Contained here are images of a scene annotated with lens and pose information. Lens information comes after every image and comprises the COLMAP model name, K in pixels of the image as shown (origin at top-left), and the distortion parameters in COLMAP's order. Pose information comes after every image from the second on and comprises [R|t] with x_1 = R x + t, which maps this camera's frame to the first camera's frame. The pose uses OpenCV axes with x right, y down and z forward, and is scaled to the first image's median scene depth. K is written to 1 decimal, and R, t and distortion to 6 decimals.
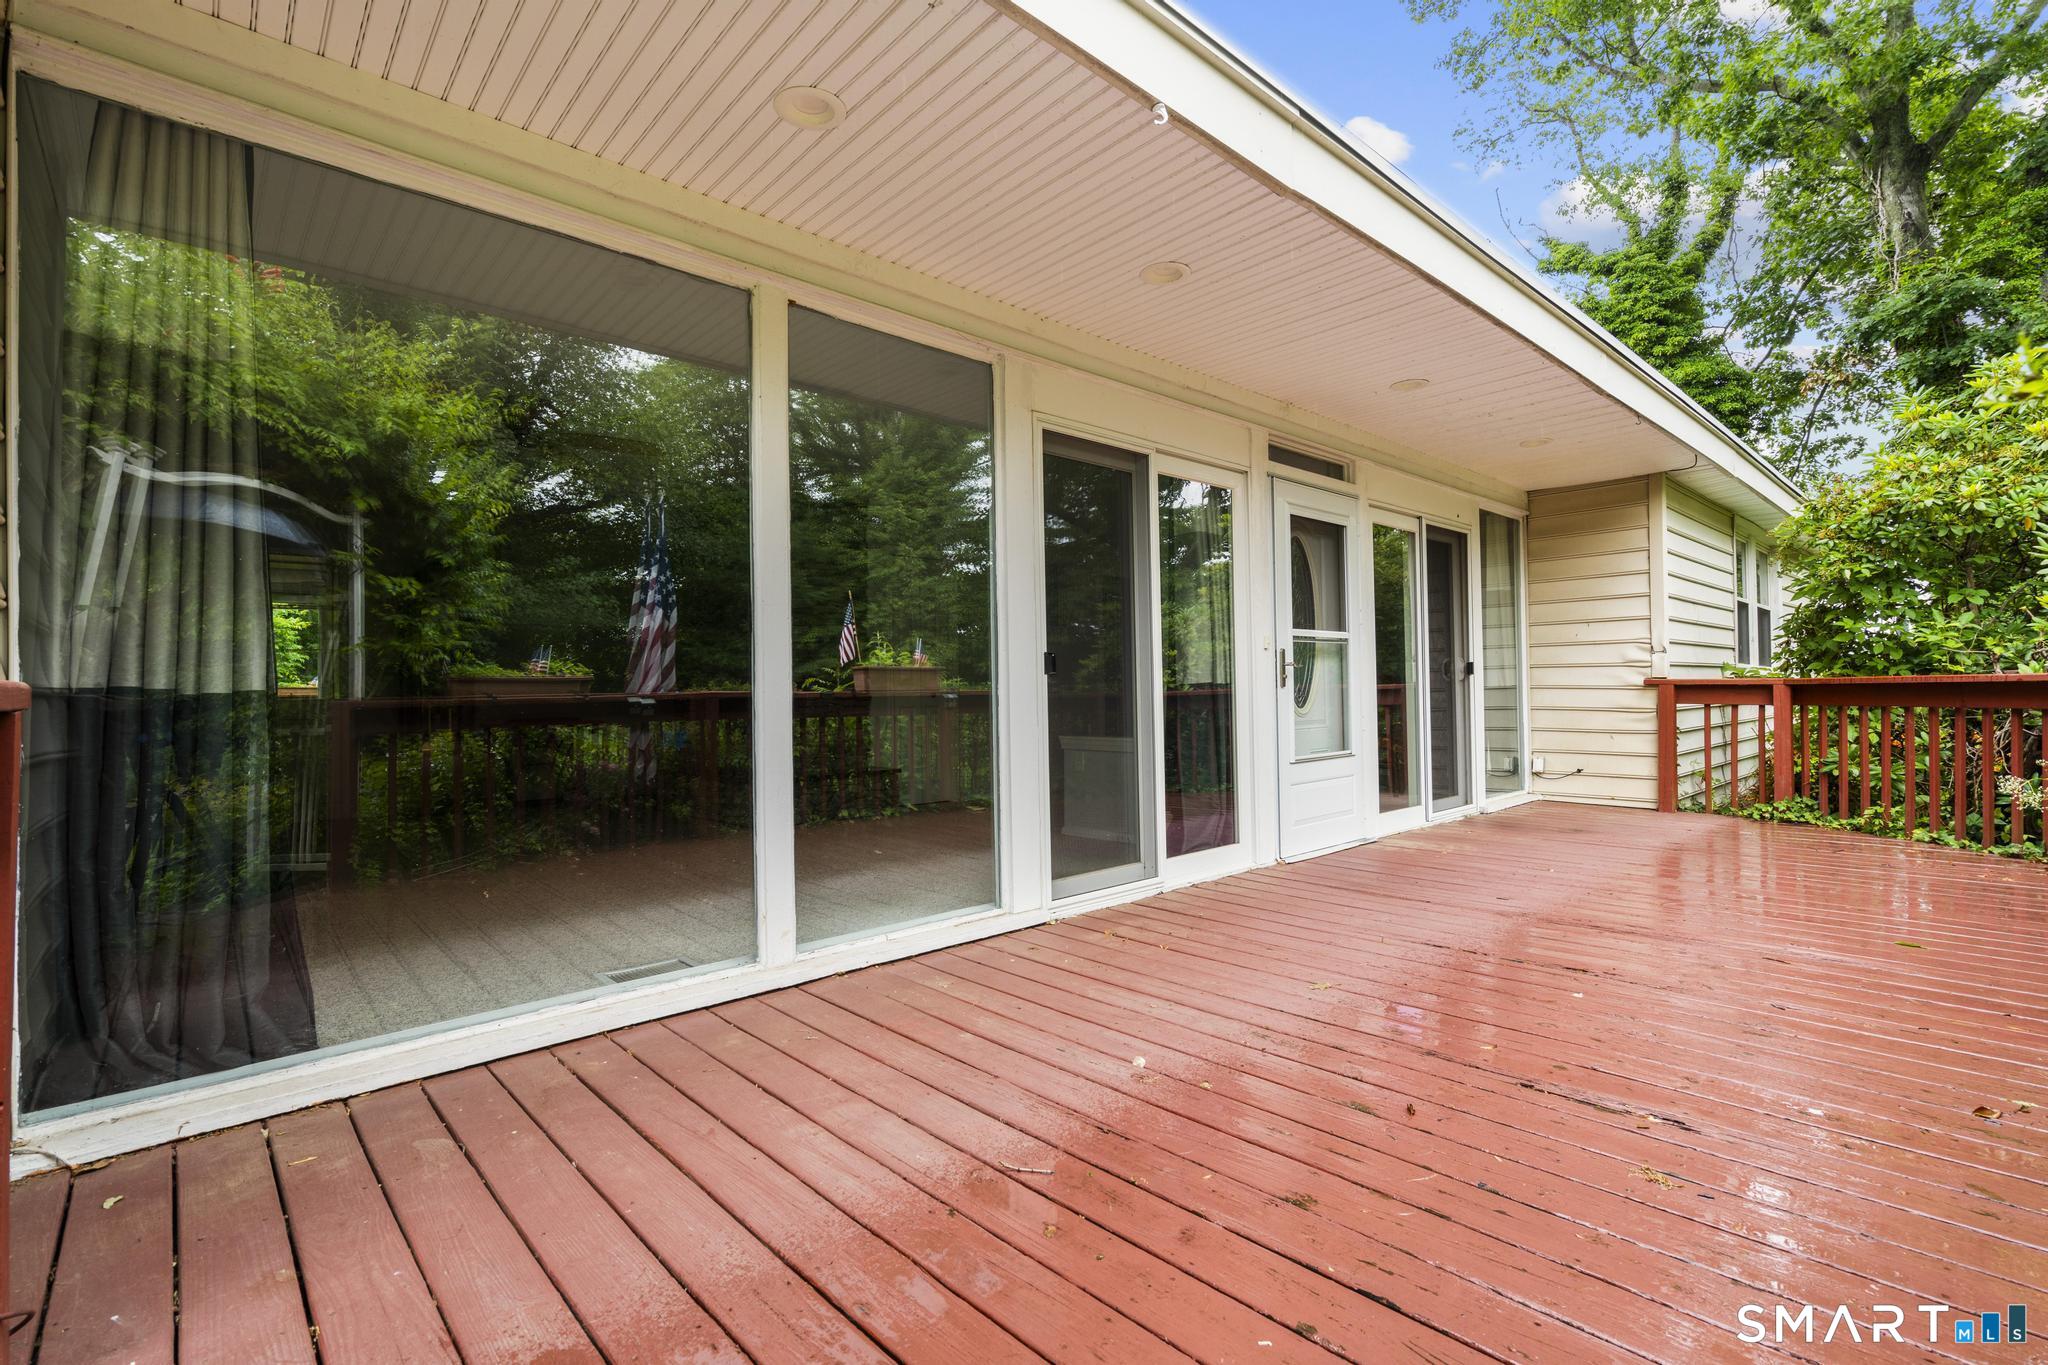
lens RADIAL K [[971.6, 0, 1018.4], [0, 971.6, 675.3], [0, 0, 1]] dist [0.001164, 0.000043]
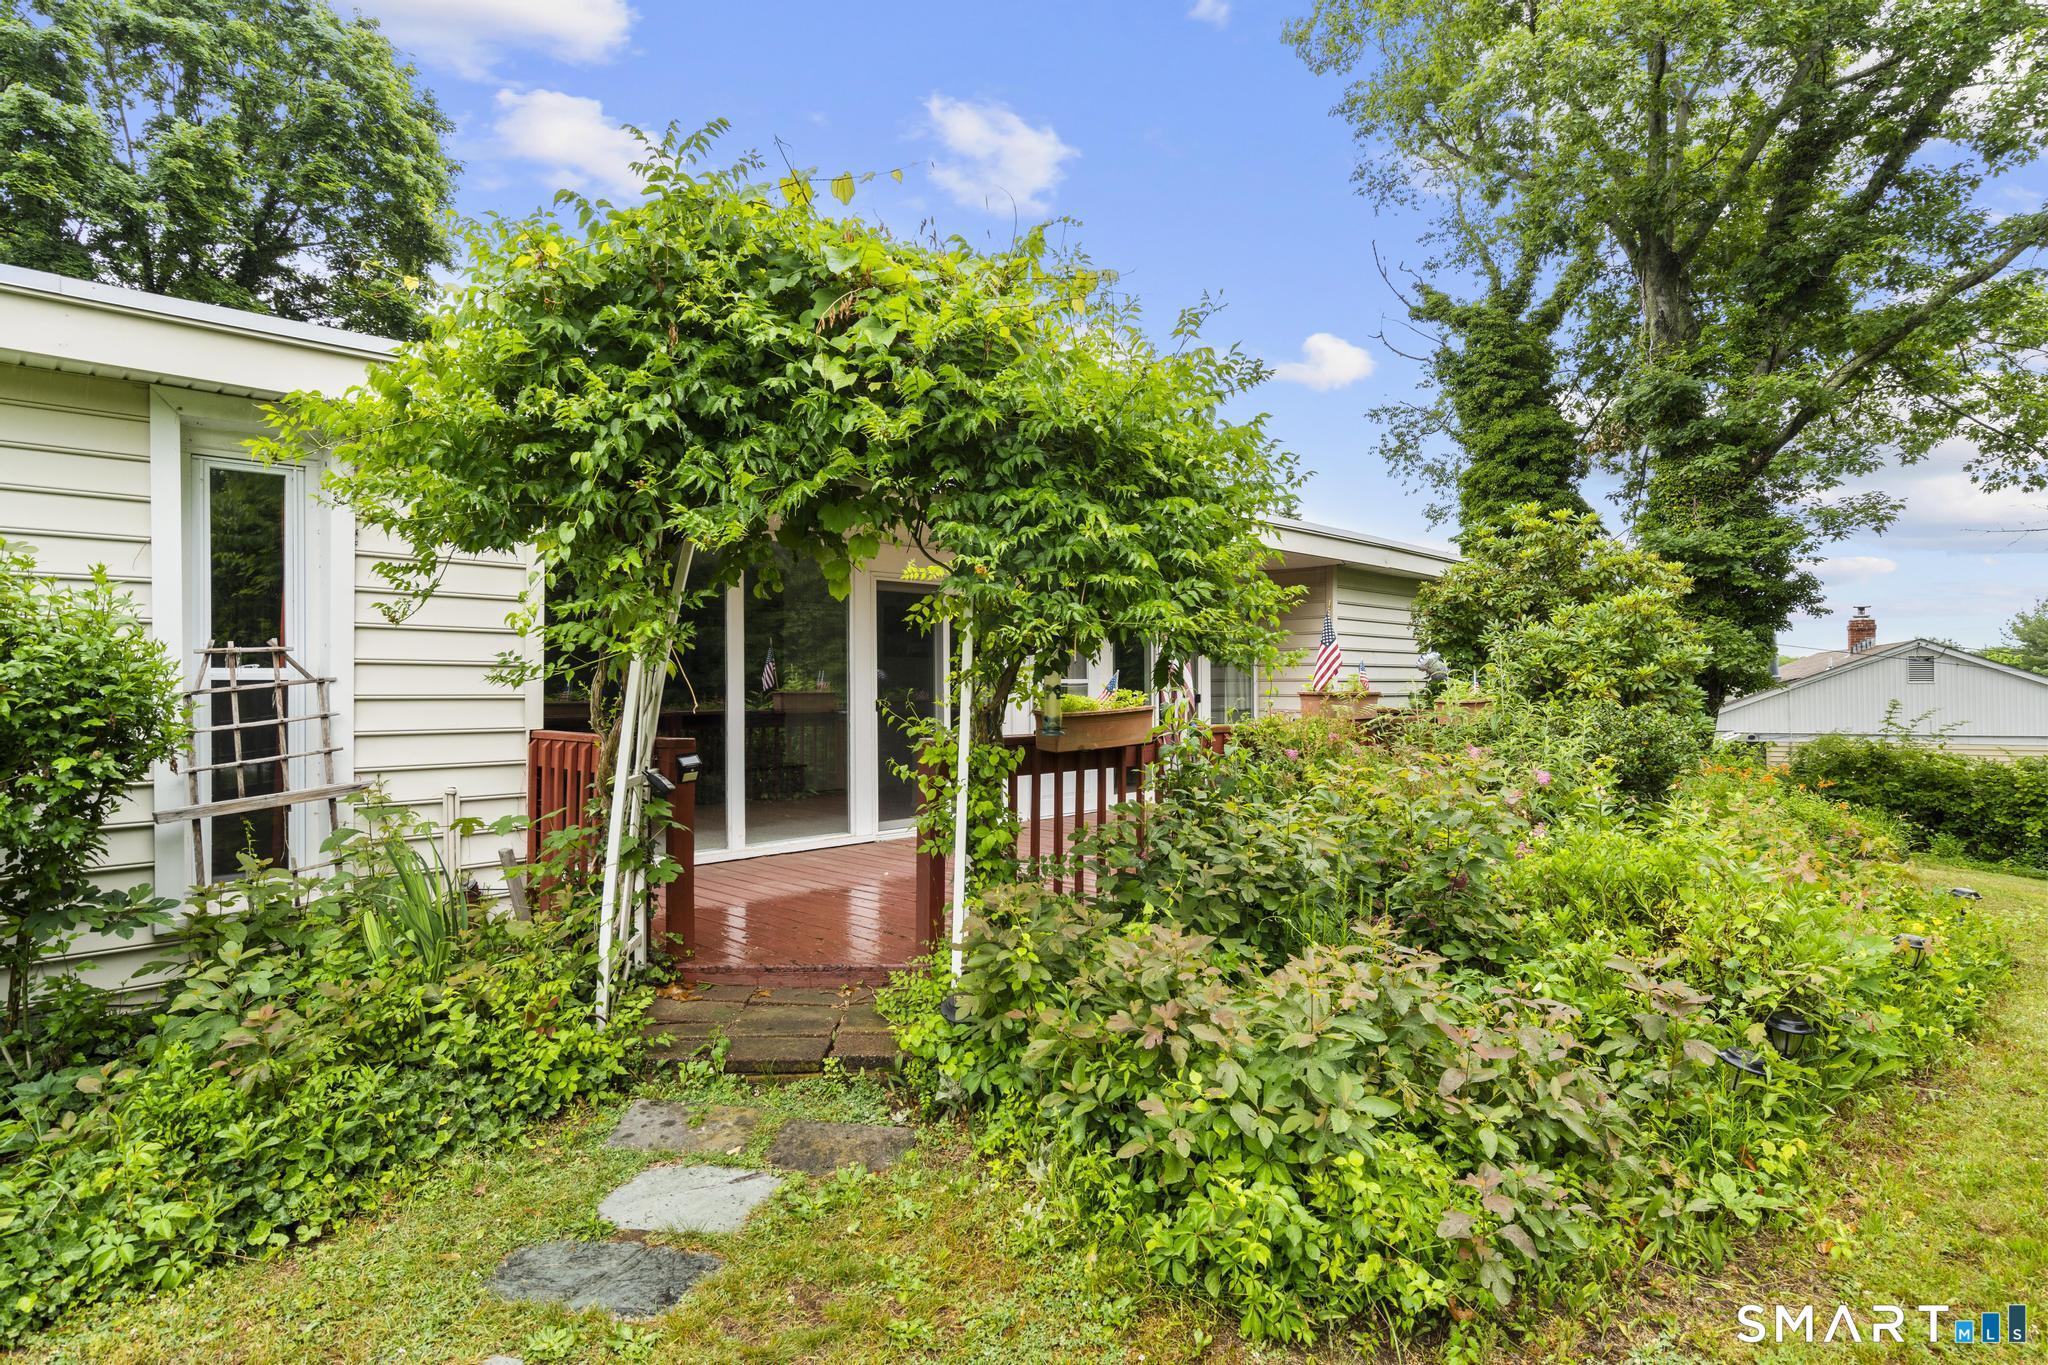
lens RADIAL K [[1122.3, 0, 1024.0], [0, 1122.3, 682.5], [0, 0, 1]] dist [-0.005402, -0.000776]
pose [[0.998553, 0.010069, 0.052817, 0.045512], [-0.010812, 0.999847, 0.013786, -0.020900], [-0.052670, -0.014337, 0.998509, -0.271451]]
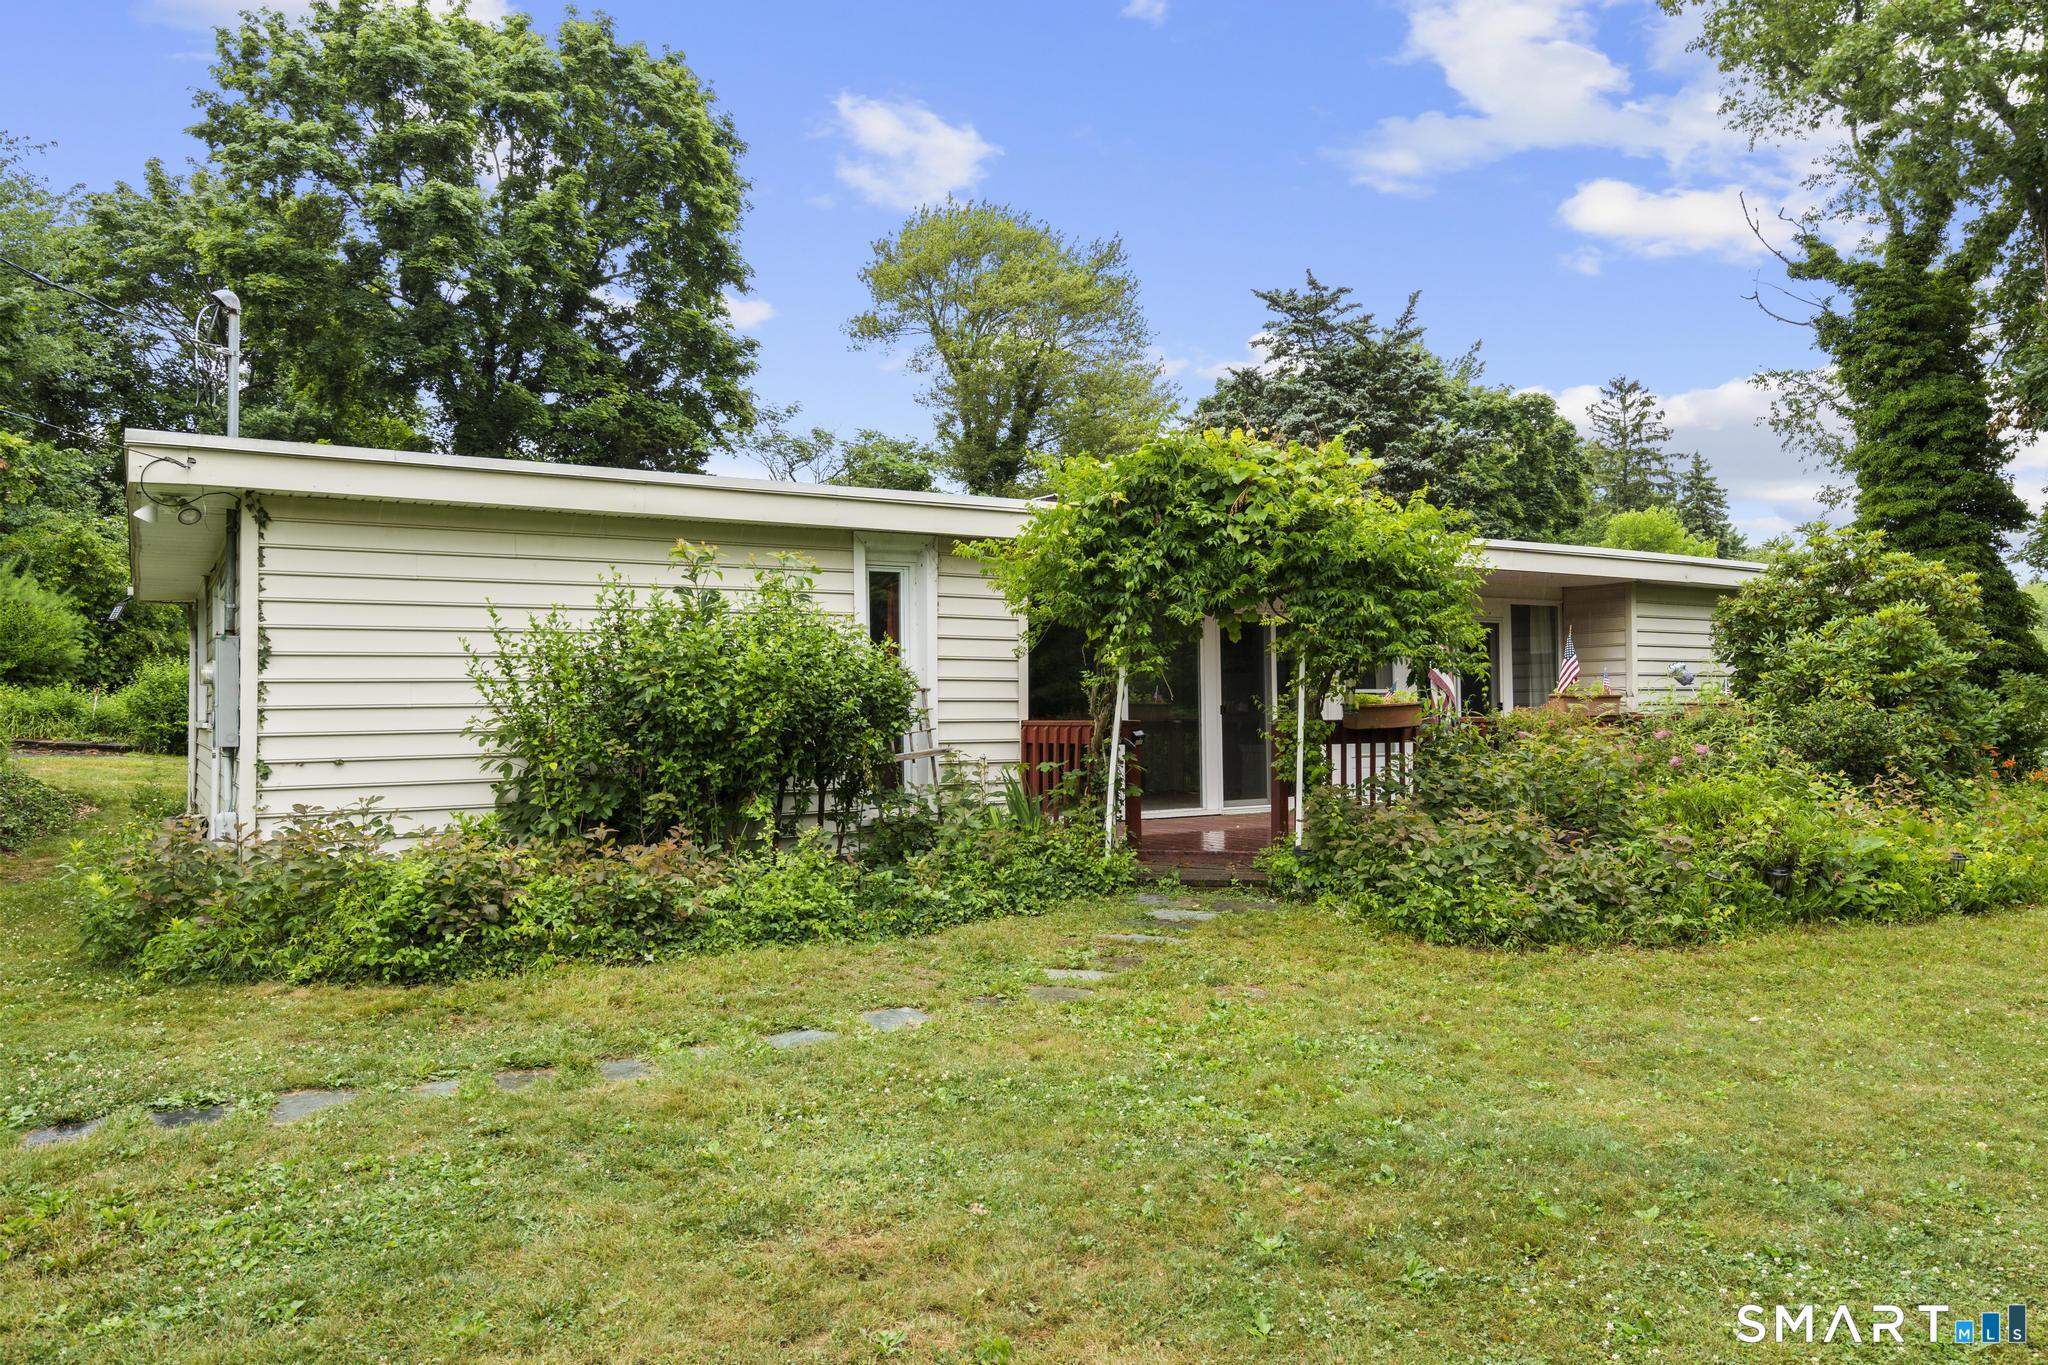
lens RADIAL K [[1483.0, 0, 1030.2], [0, 1483.0, 671.4], [0, 0, 1]] dist [0.007143, 0.000480]
pose [[0.987832, -0.001834, -0.155514, 0.031132], [0.000424, 0.999959, -0.009098, -0.017706], [0.155524, 0.008922, 0.987792, -0.619730]]
